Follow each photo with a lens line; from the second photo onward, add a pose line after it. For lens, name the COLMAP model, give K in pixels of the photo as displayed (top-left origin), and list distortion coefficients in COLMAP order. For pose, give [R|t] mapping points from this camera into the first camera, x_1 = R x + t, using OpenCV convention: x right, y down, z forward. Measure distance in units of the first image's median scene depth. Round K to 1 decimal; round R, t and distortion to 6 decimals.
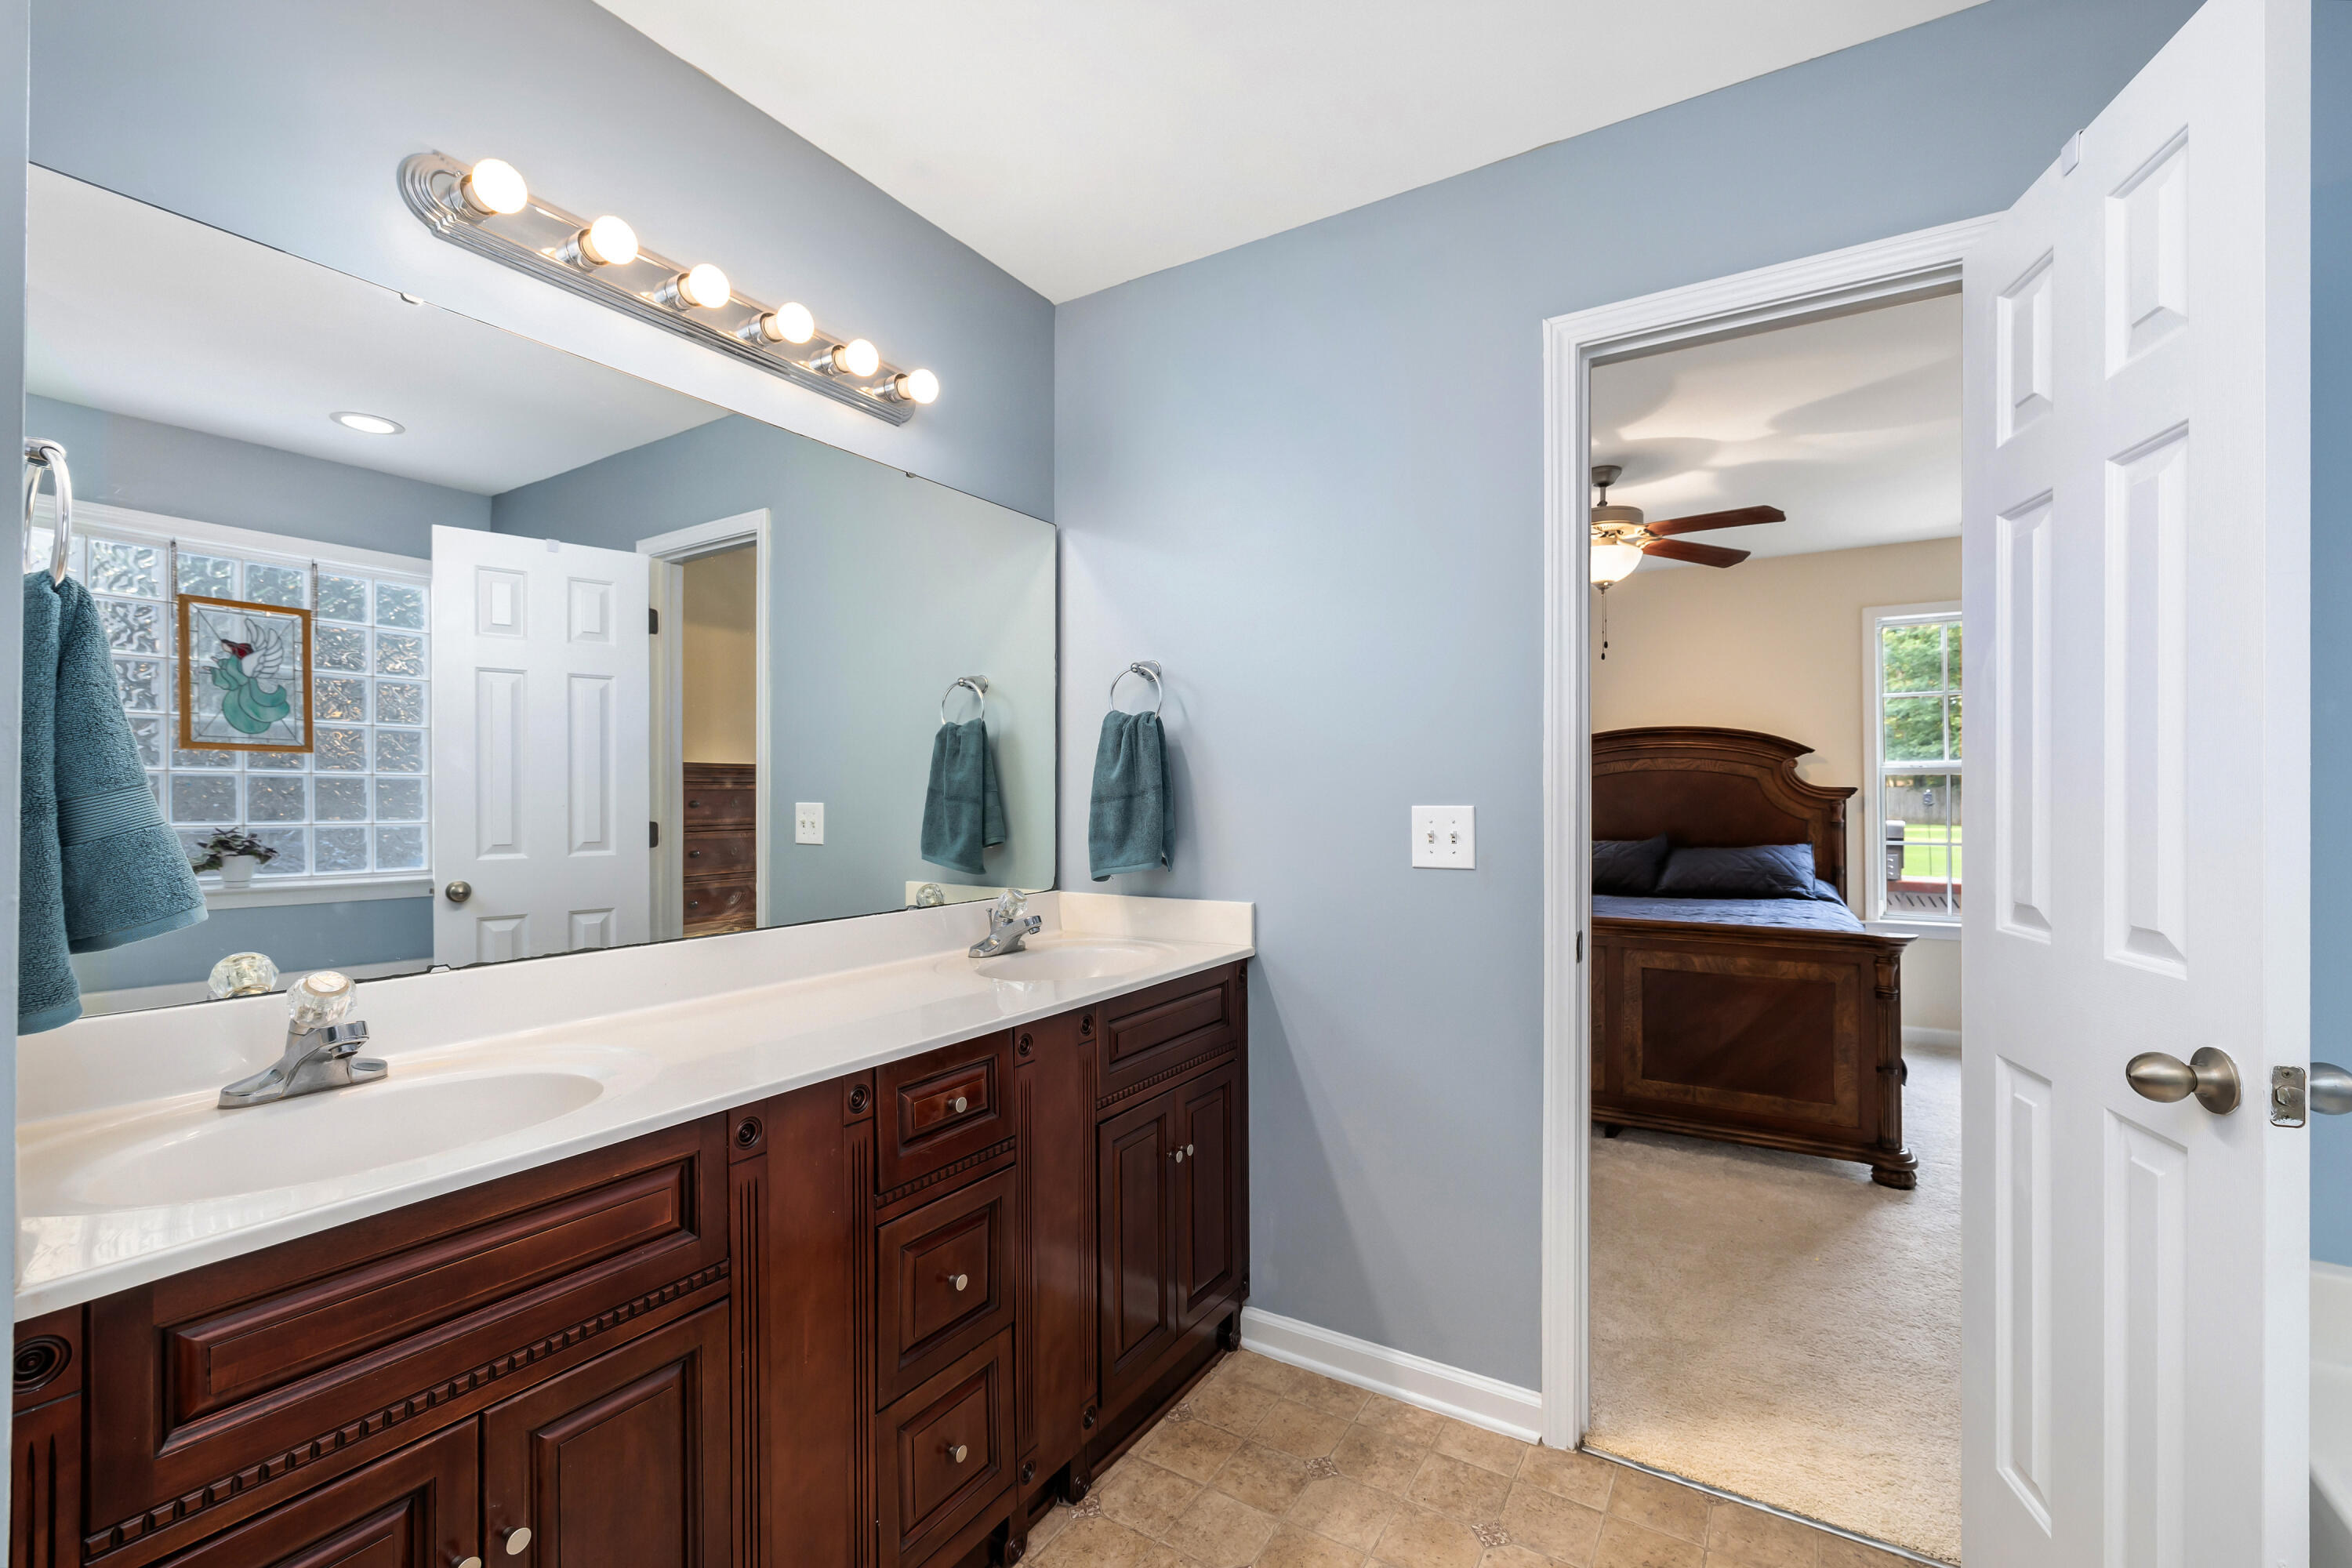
lens RADIAL K [[989.2, 0, 1183.9], [0, 989.2, 783.1], [0, 0, 1]] dist [0.002666, 0.000199]
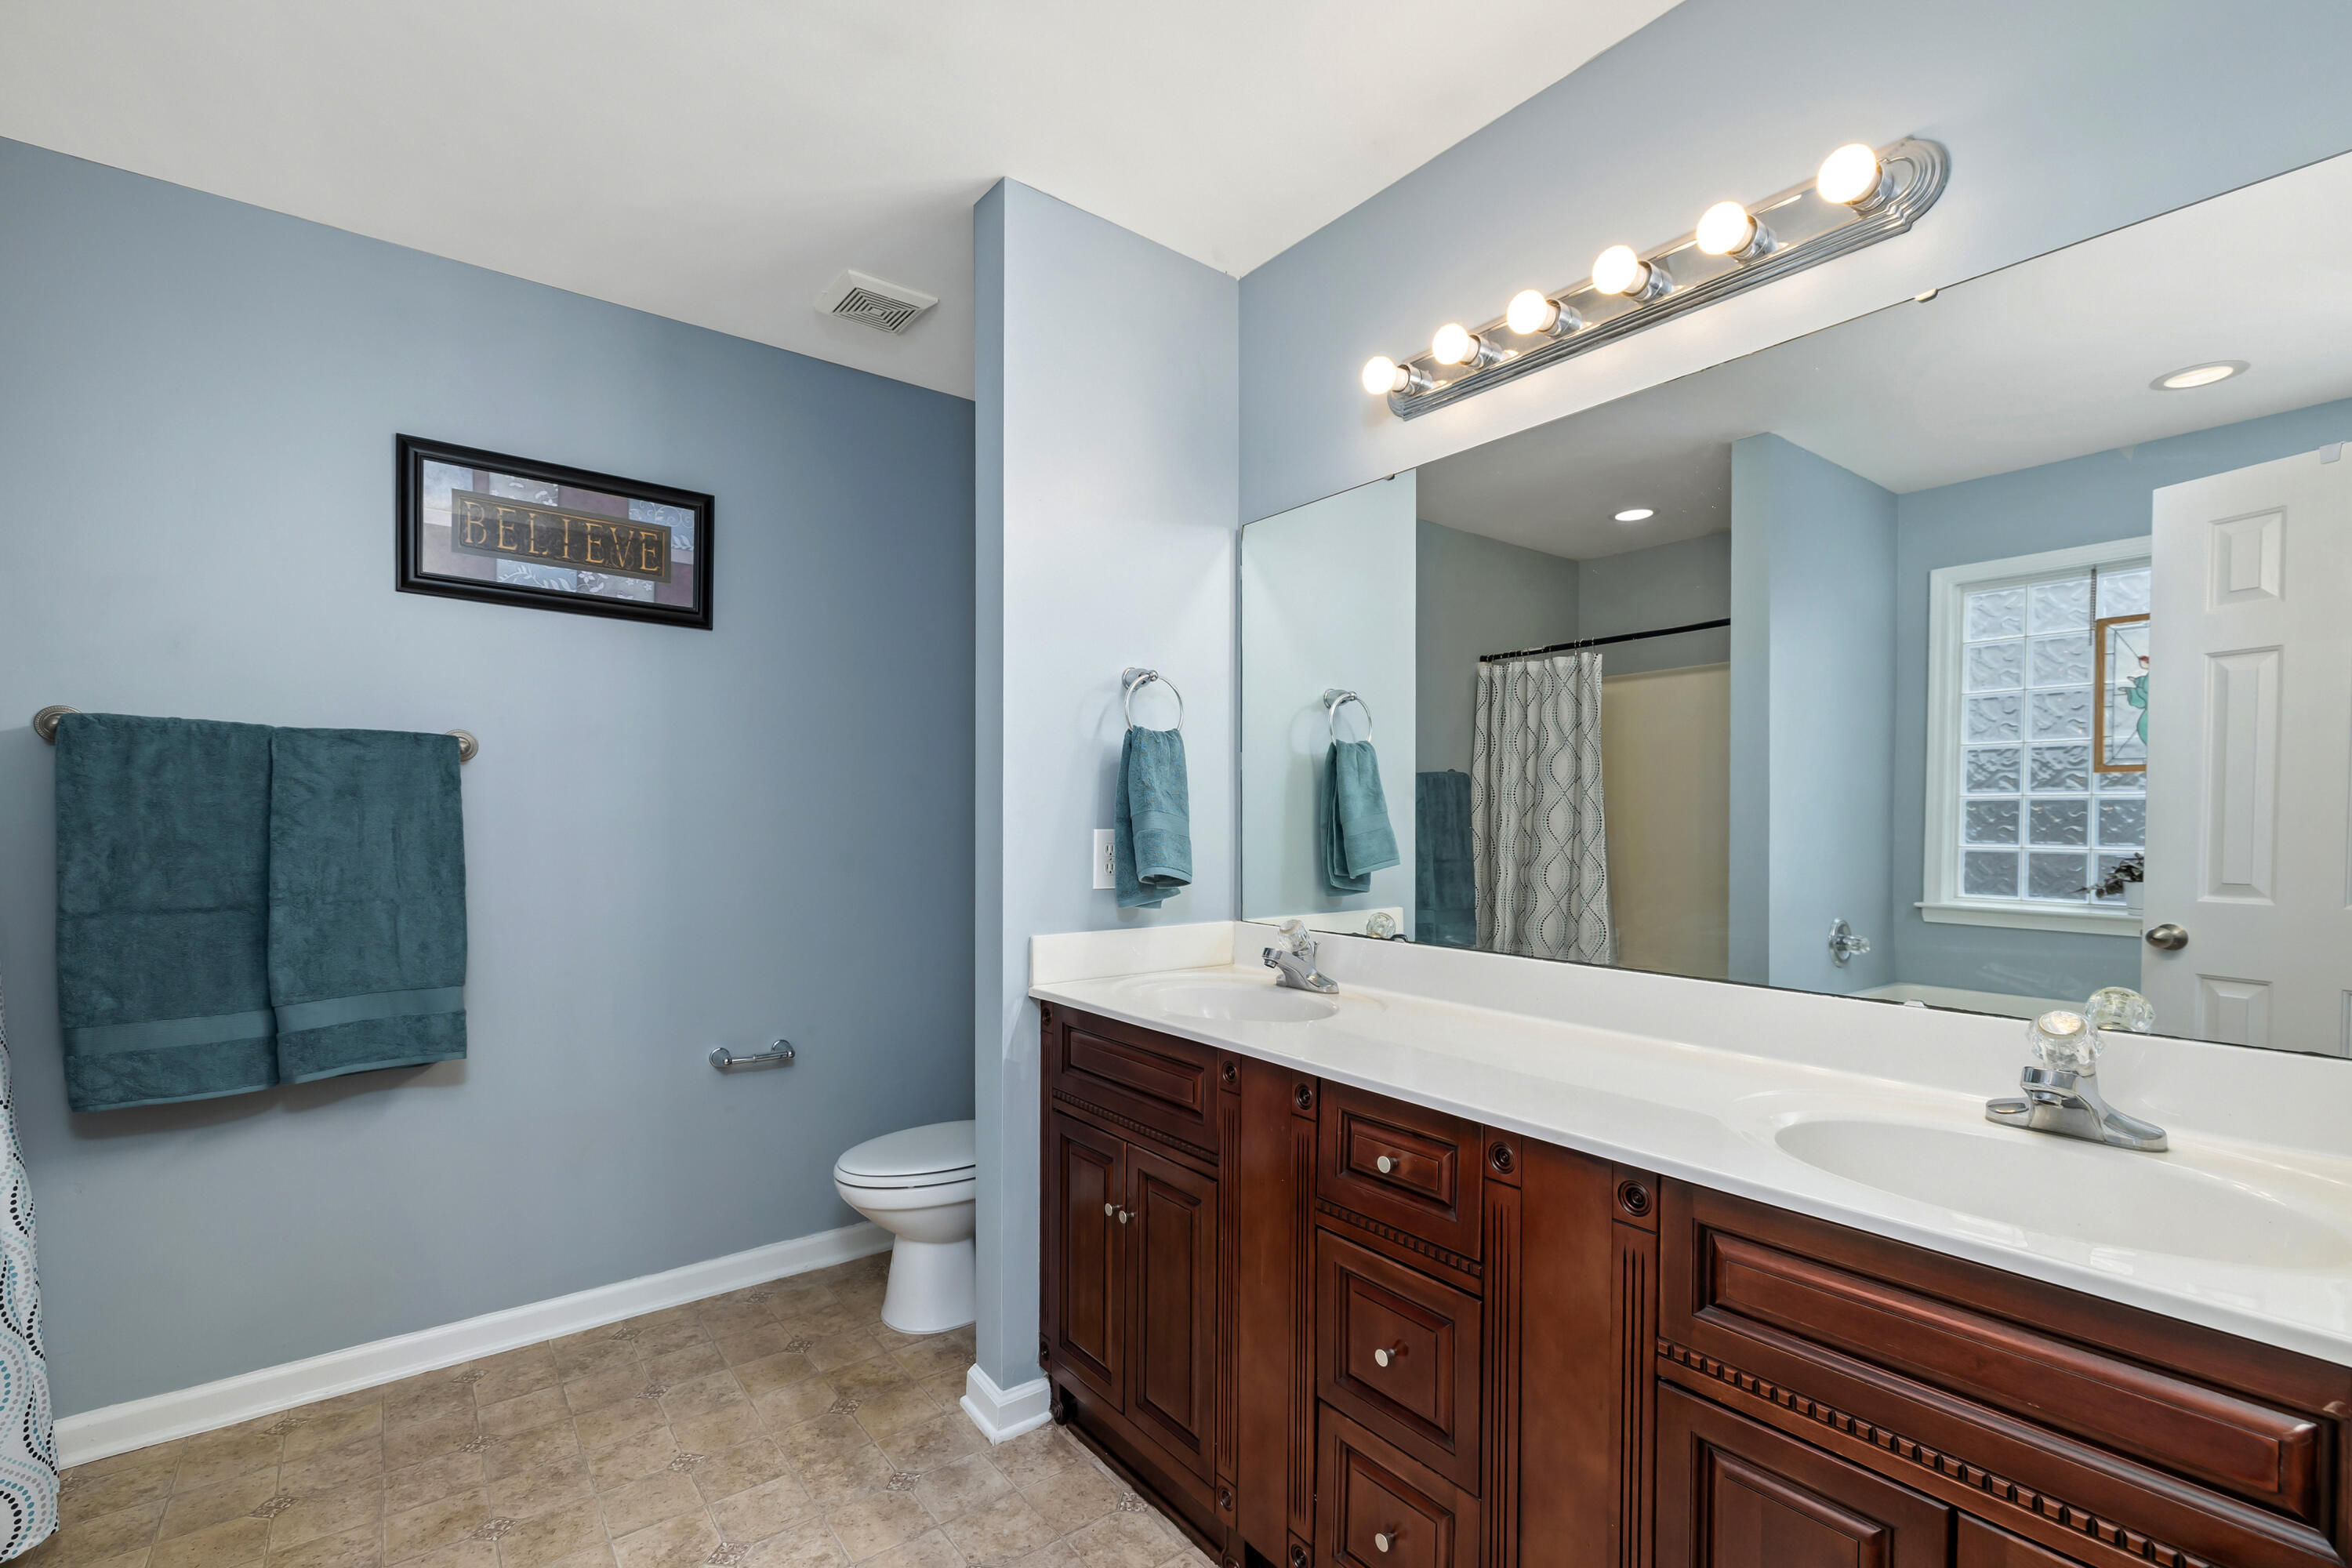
lens RADIAL K [[1039.9, 0, 1173.9], [0, 1039.9, 836.7], [0, 0, 1]] dist [0.003136, 0.000323]
pose [[-0.354019, 0.018799, -0.935049, 0.575045], [0.010727, 0.999814, 0.016040, 0.006332], [0.935177, -0.004352, -0.354155, 0.917354]]
